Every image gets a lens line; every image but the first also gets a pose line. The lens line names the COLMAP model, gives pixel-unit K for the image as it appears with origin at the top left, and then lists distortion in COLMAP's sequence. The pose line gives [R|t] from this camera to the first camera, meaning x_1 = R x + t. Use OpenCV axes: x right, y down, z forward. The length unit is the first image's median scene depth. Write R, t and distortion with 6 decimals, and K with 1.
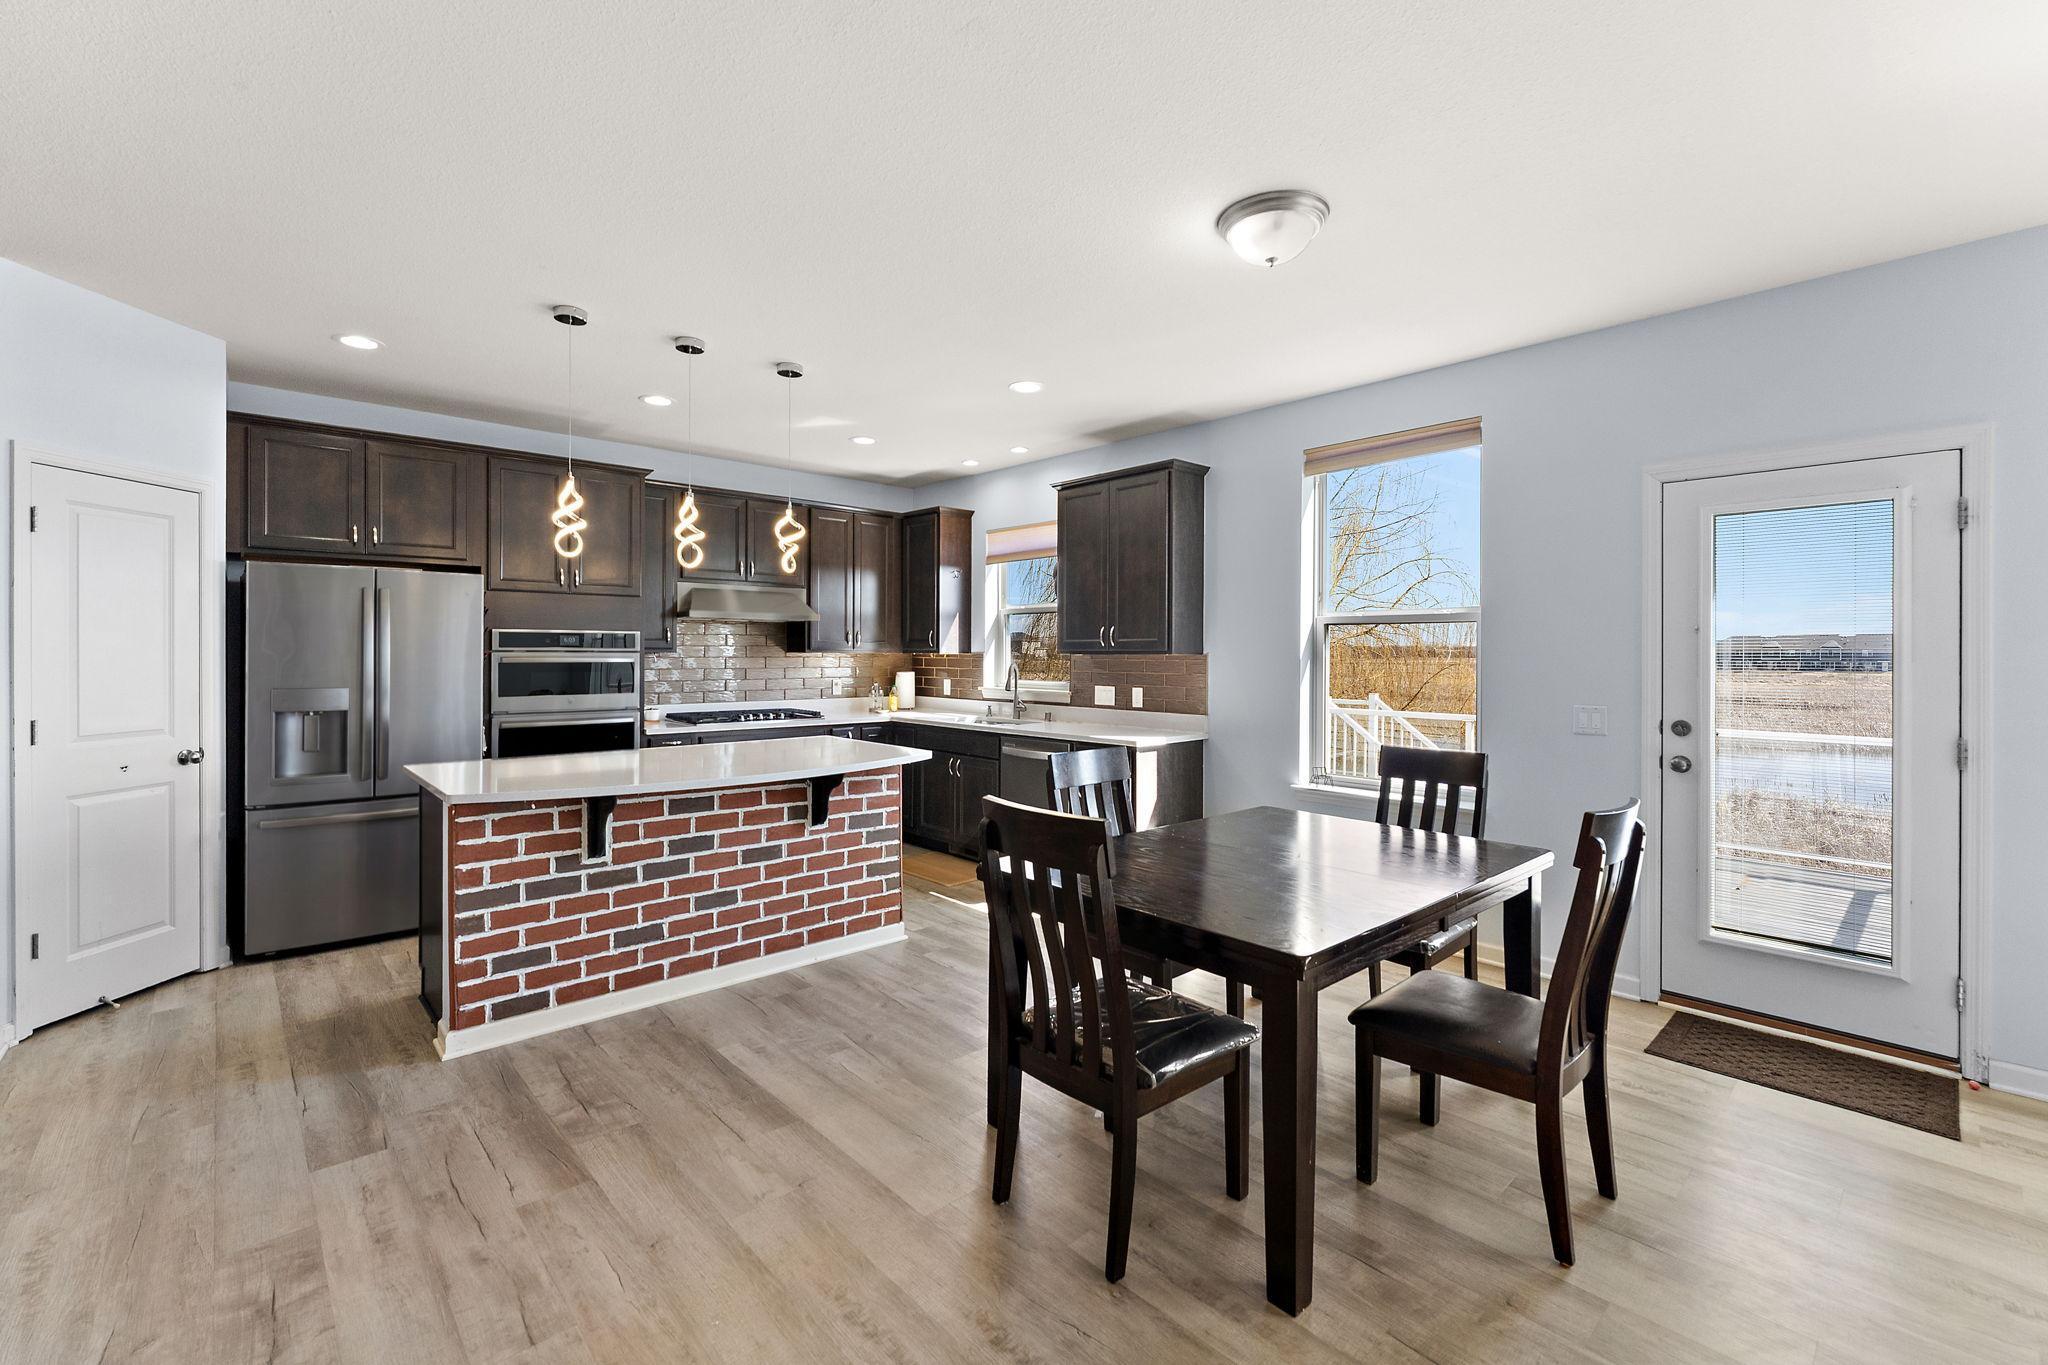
lens RADIAL K [[841.0, 0, 1021.7], [0, 841.0, 677.5], [0, 0, 1]] dist [0.000802, -0.000222]
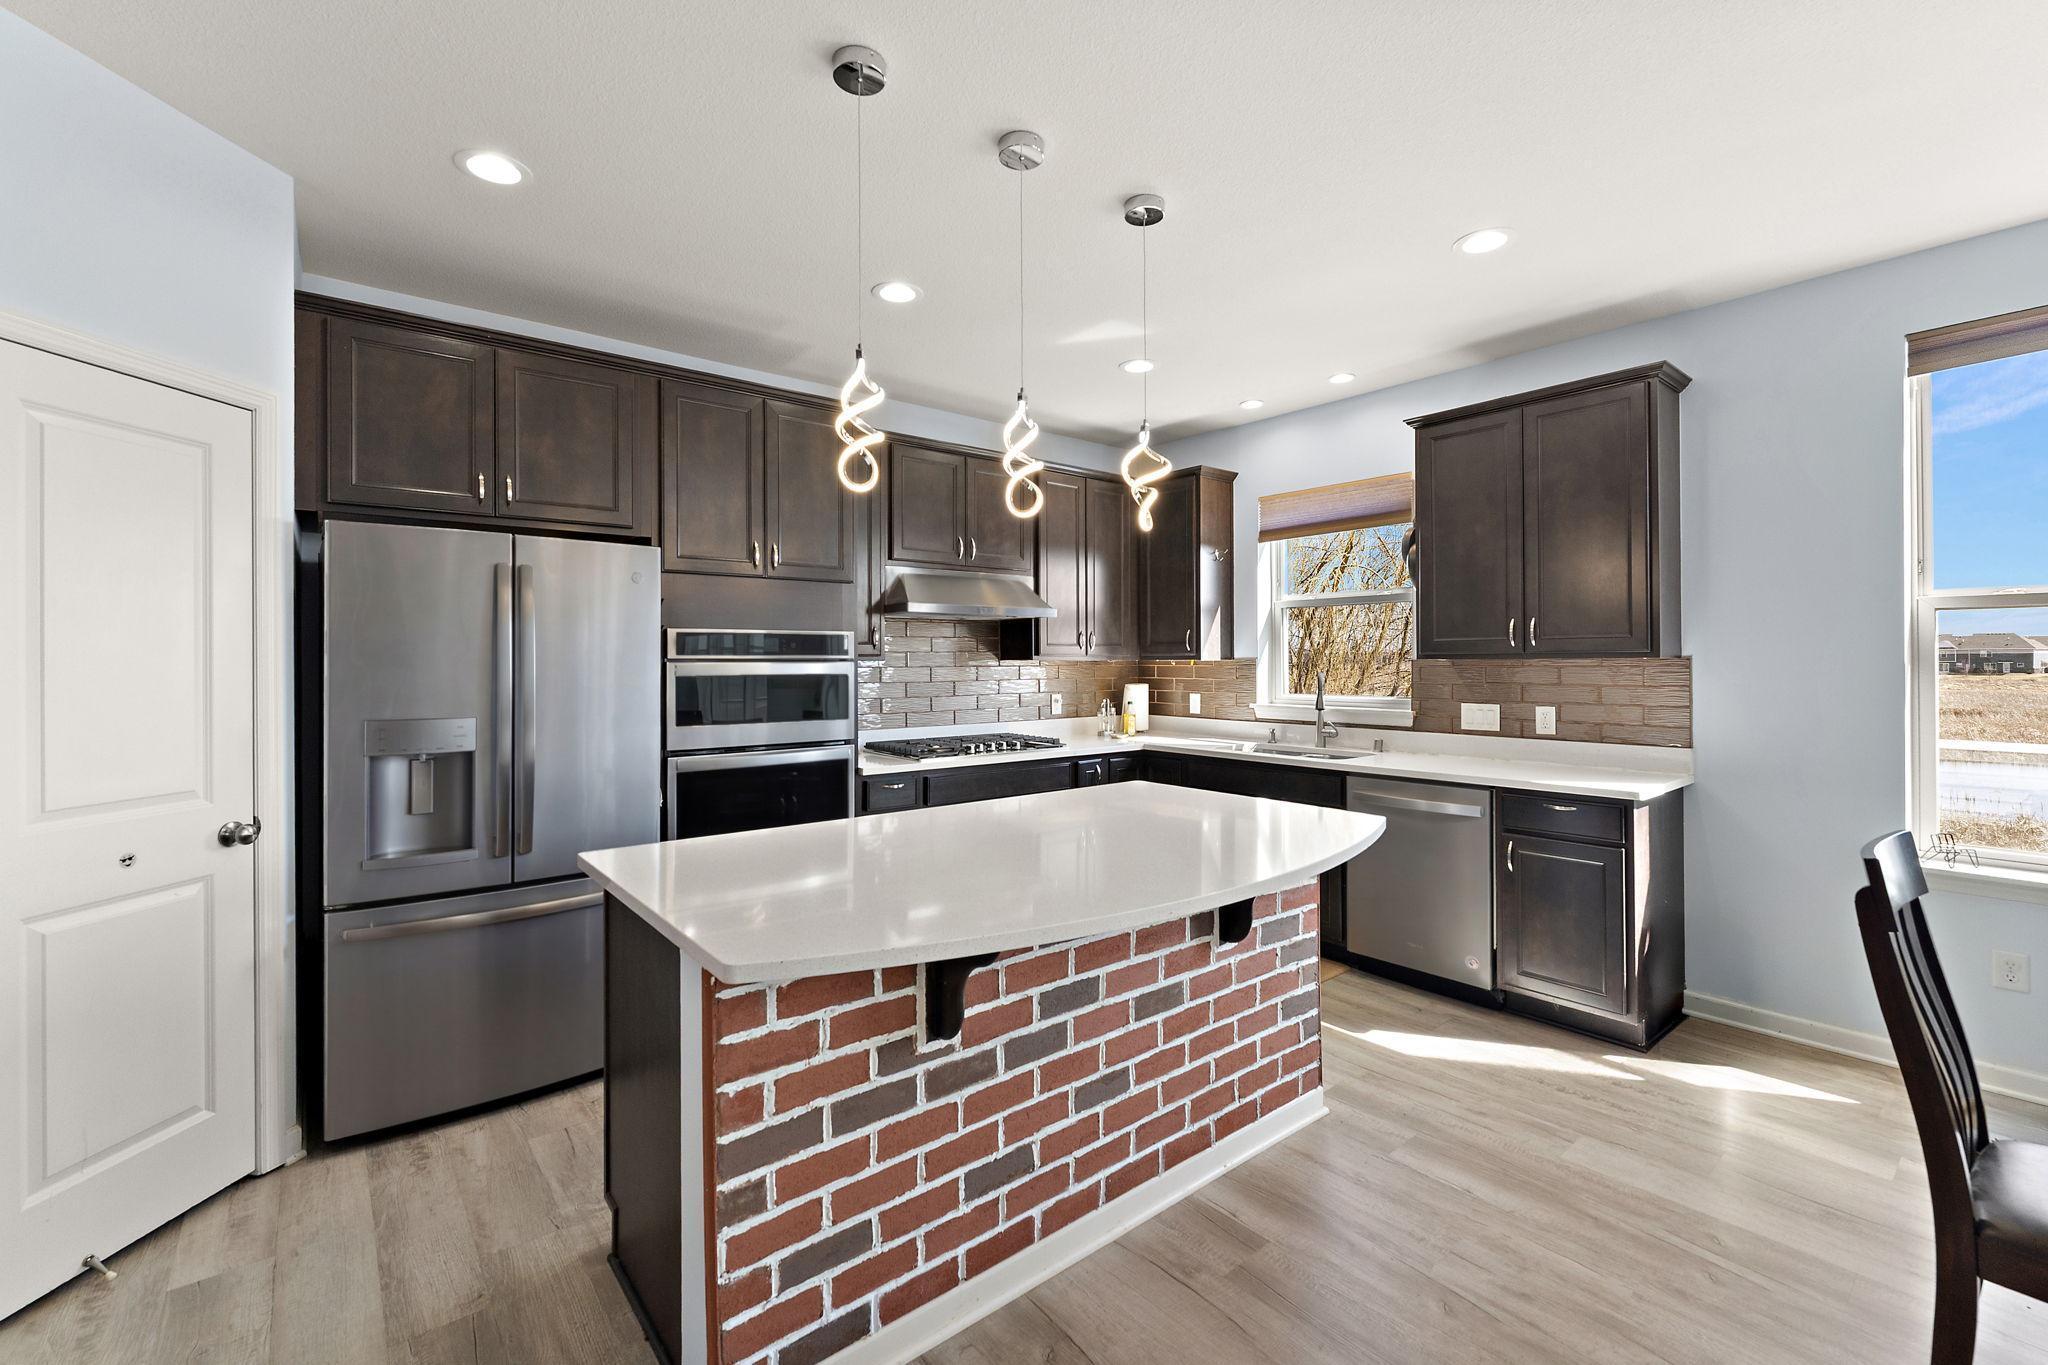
lens RADIAL K [[835.5, 0, 1024.0], [0, 835.5, 682.5], [0, 0, 1]] dist [0.000379, 0.000331]
pose [[0.998383, -0.005968, -0.056532, -0.351622], [0.005802, 0.999978, -0.003111, -0.010812], [0.056549, 0.002778, 0.998396, 0.391522]]
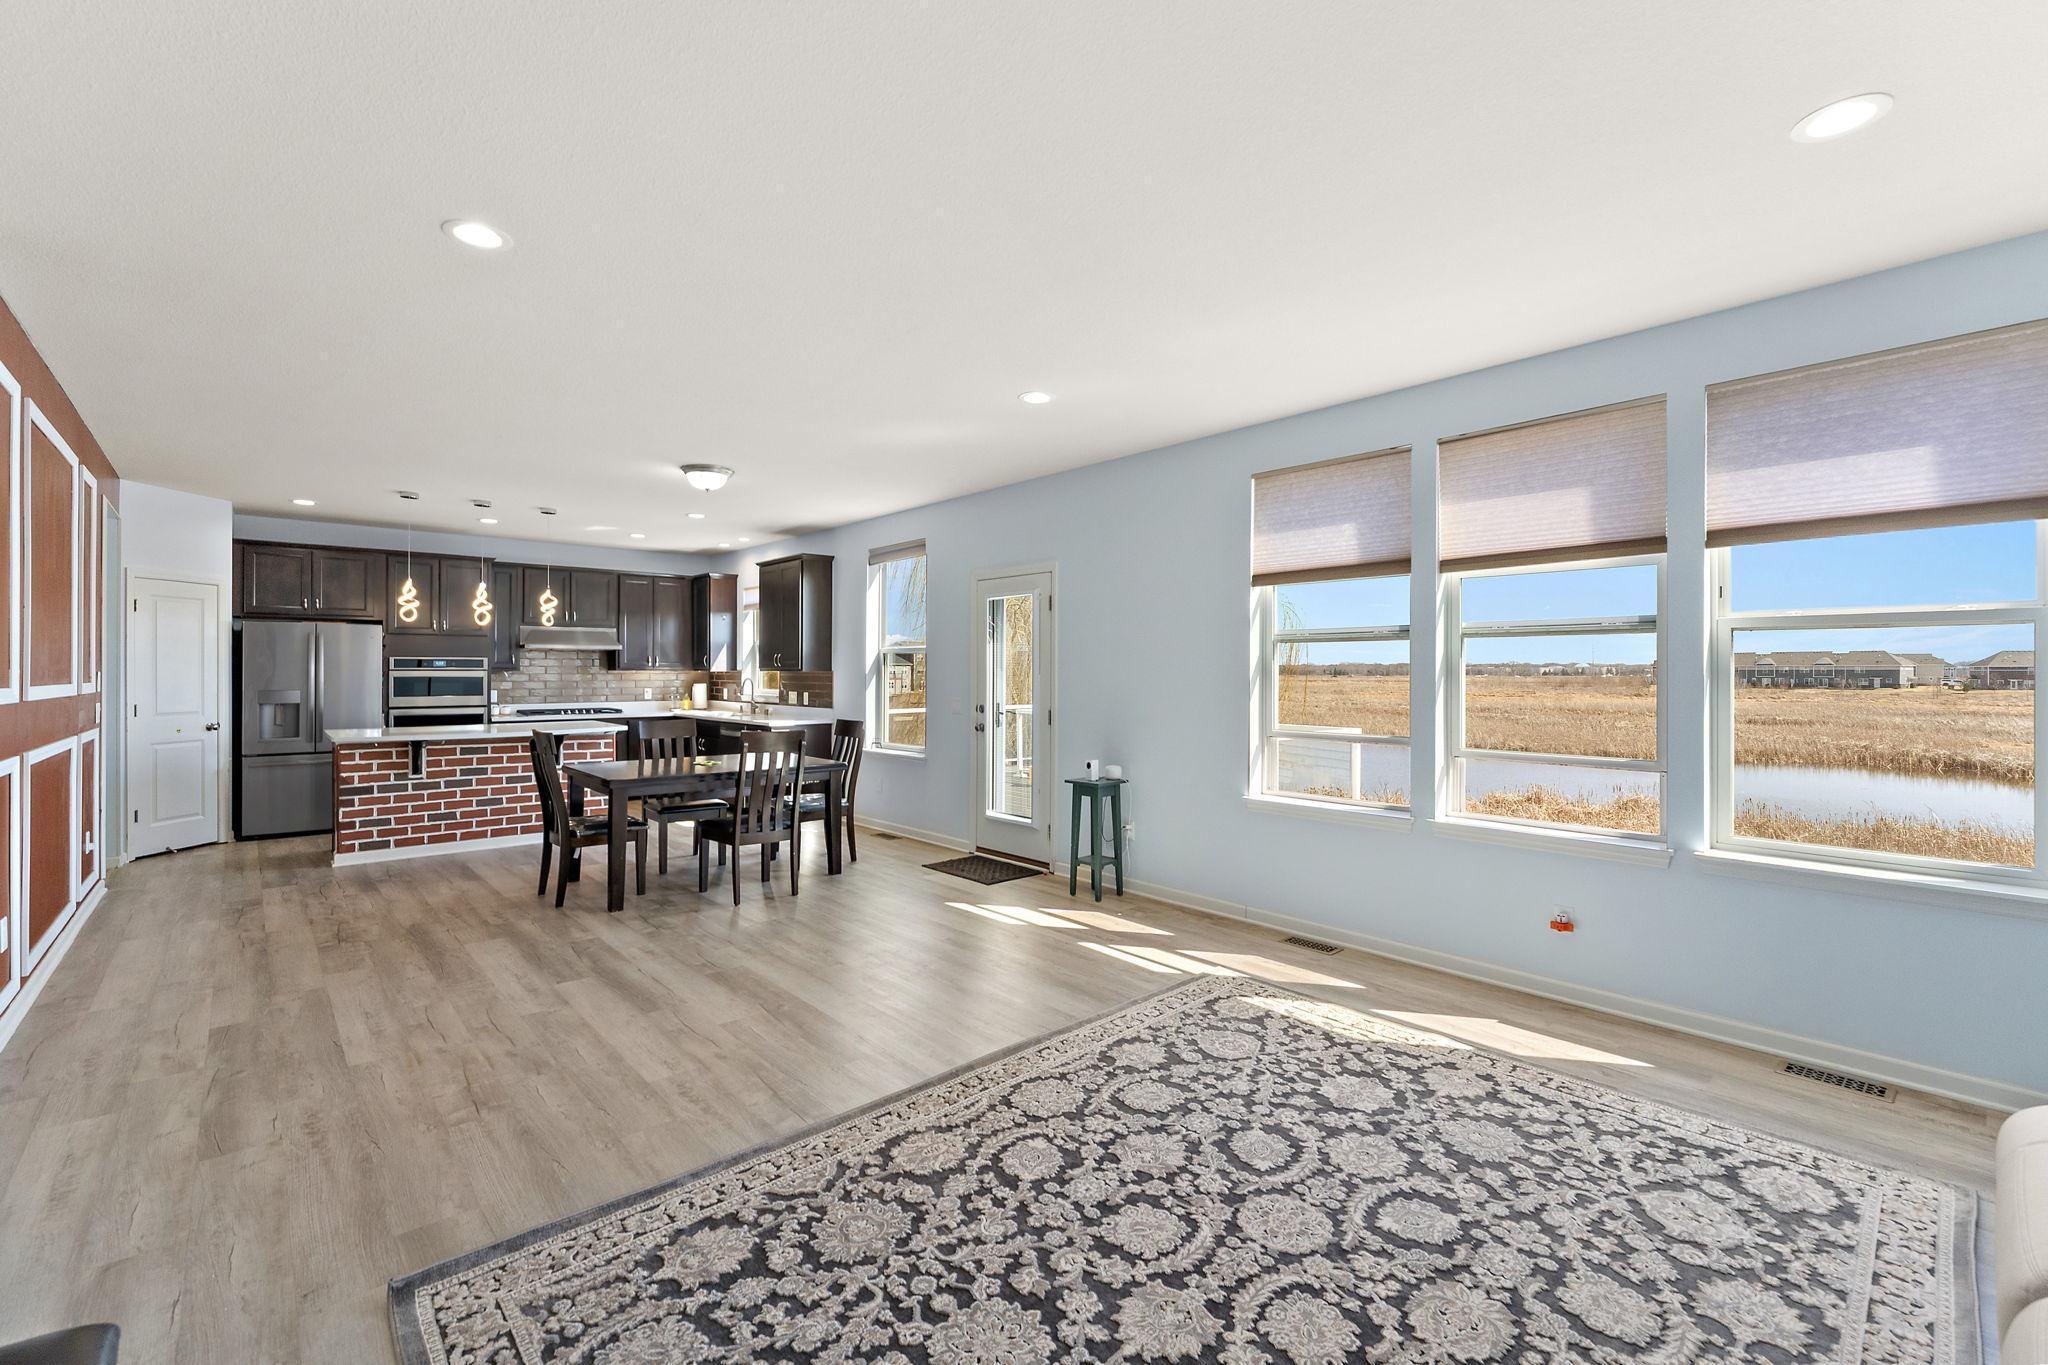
lens RADIAL K [[845.1, 0, 1029.8], [0, 845.1, 692.9], [0, 0, 1]] dist [0.002109, -0.000088]
pose [[0.999926, -0.001646, -0.012052, 0.797775], [0.001600, 0.999992, -0.003766, 0.027192], [0.012058, 0.003746, 0.999920, -0.806384]]
